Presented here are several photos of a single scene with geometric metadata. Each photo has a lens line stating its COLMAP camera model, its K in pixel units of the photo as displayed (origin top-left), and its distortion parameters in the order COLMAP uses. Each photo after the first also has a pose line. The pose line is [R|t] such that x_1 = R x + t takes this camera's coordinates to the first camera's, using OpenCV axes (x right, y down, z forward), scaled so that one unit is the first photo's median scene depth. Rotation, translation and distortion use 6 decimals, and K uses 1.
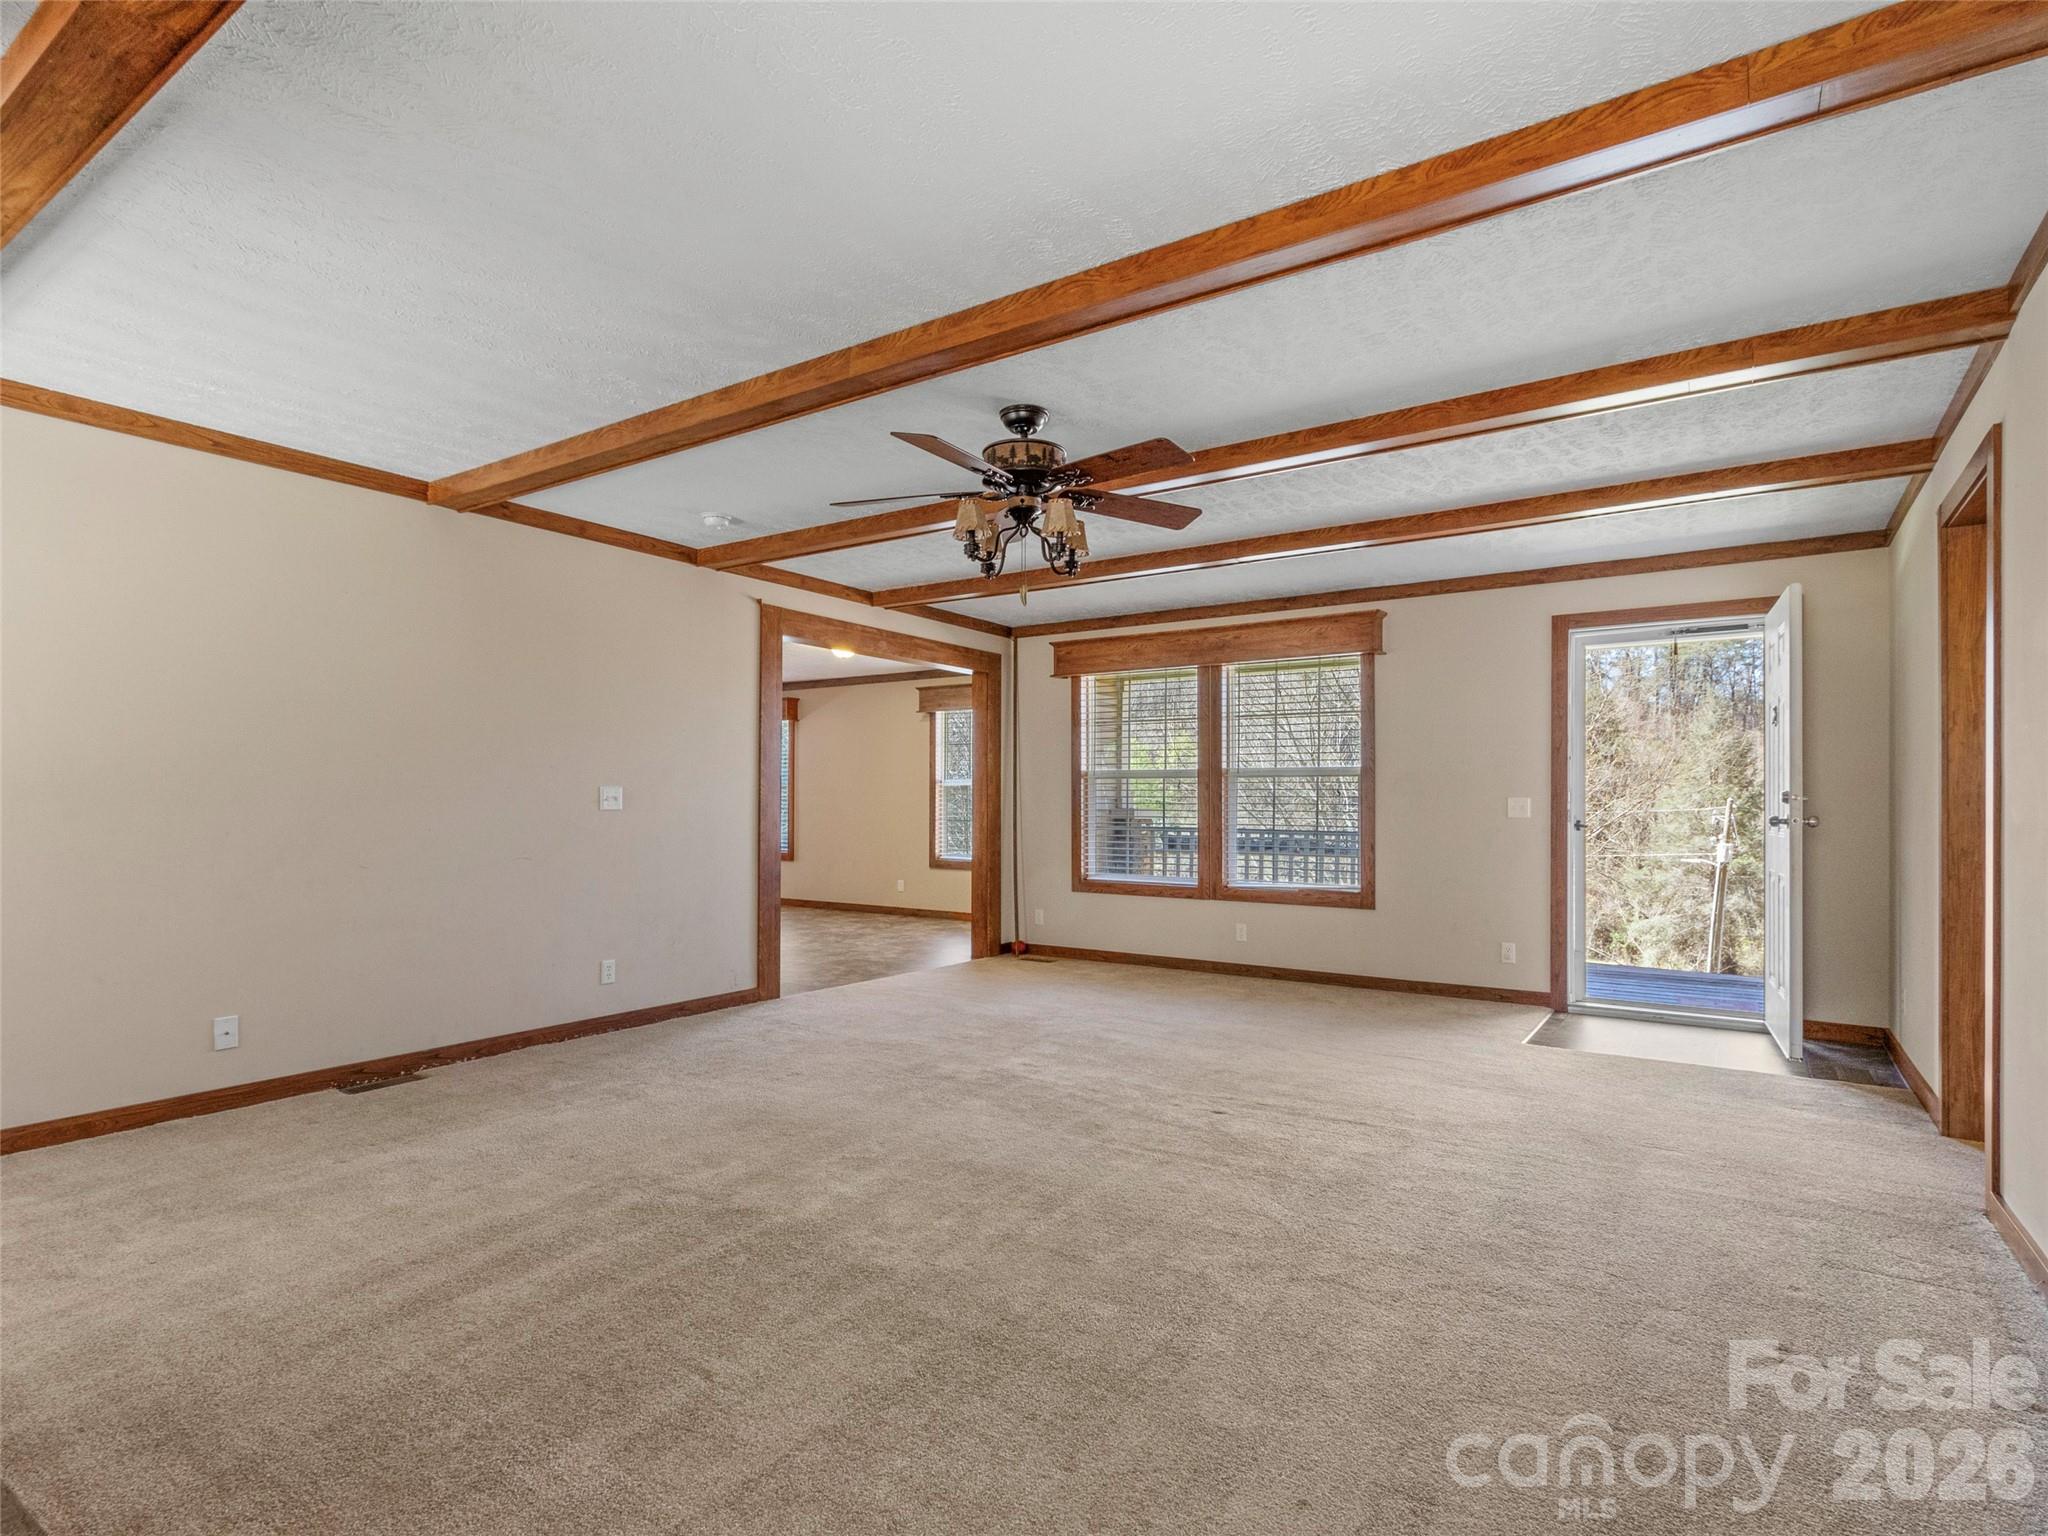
lens RADIAL K [[1060.2, 0, 1015.8], [0, 1060.2, 774.5], [0, 0, 1]] dist [0.004729, 0.000933]
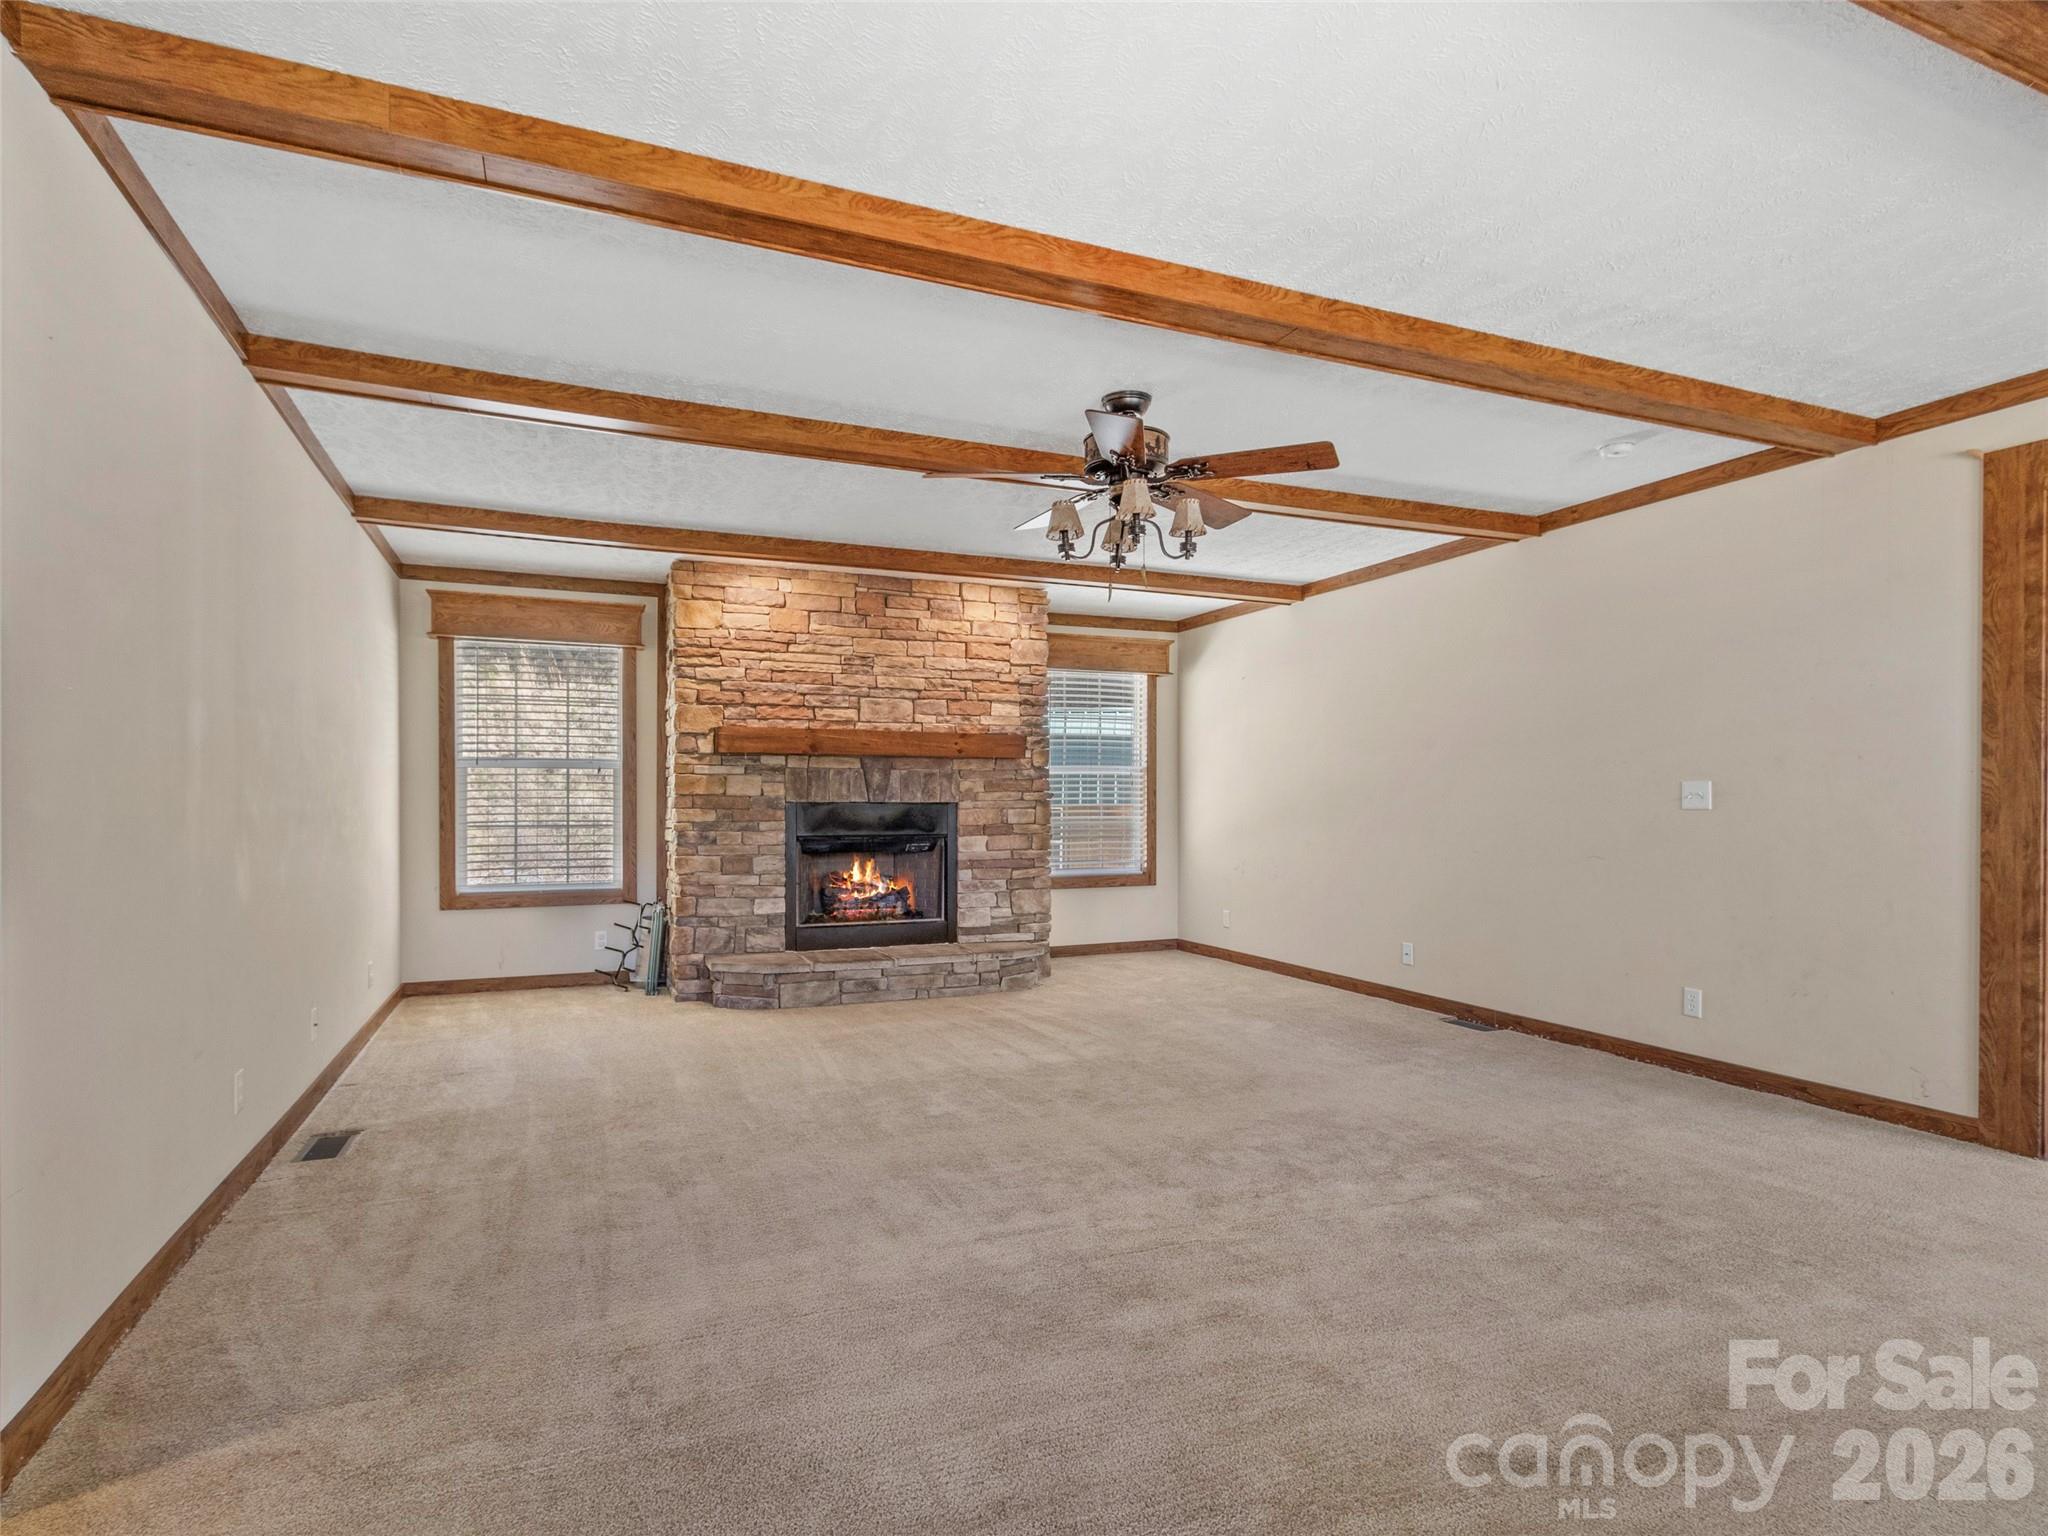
lens RADIAL K [[1042.9, 0, 1028.5], [0, 1042.9, 803.5], [0, 0, 1]] dist [0.012652, 0.000178]
pose [[0.531093, -0.014213, 0.847195, -0.860880], [-0.009869, 0.999688, 0.022957, 0.008635], [-0.847256, -0.020553, 0.530787, 0.598164]]
